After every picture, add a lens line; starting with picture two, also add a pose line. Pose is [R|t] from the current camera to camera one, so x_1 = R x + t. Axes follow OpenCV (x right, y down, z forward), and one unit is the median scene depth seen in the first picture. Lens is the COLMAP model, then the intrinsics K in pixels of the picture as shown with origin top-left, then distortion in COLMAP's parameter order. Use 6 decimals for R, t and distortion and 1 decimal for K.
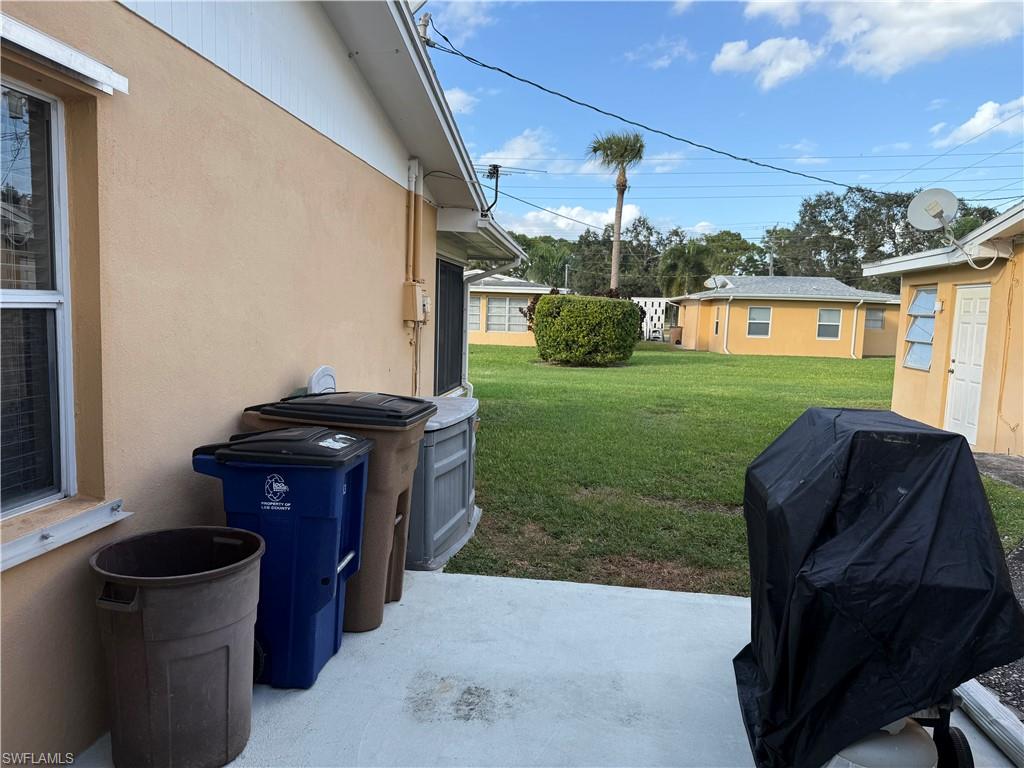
lens RADIAL K [[723.3, 0, 512.0], [0, 723.3, 384.0], [0, 0, 1]] dist [0.004448, 0.000902]
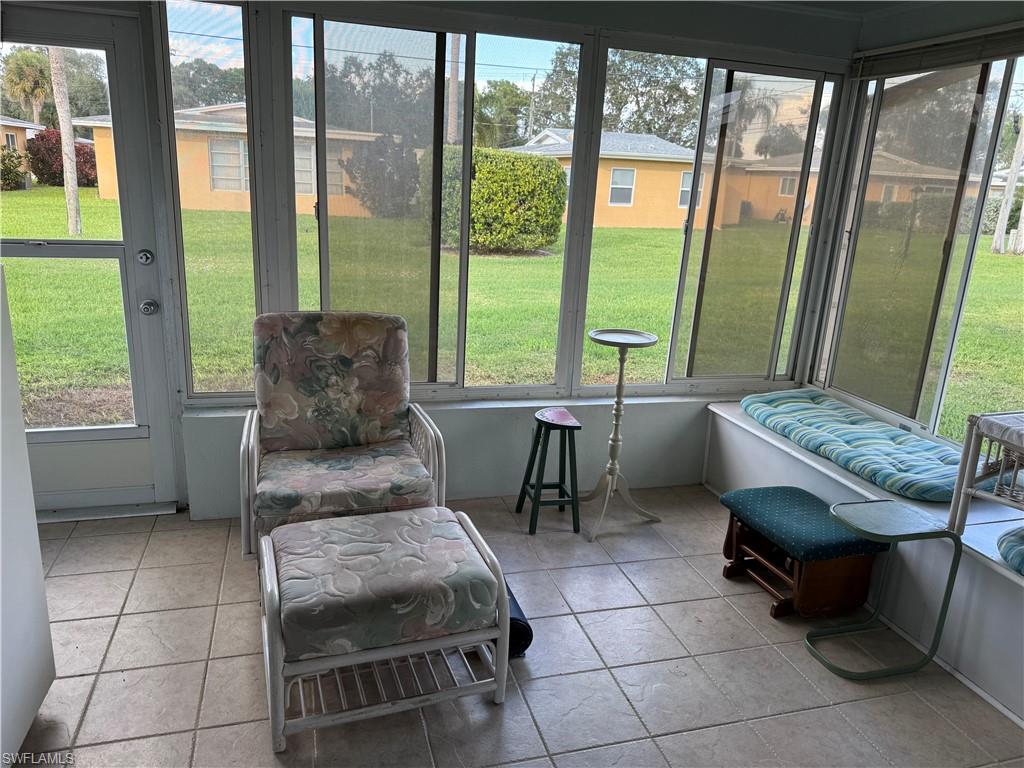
lens RADIAL K [[723.3, 0, 512.0], [0, 723.3, 384.0], [0, 0, 1]] dist [0.004448, 0.000902]
pose [[0.919061, -0.089763, 0.383756, -0.057225], [0.013543, 0.980336, 0.196872, -0.012955], [-0.393882, -0.175741, 0.902204, 0.114680]]
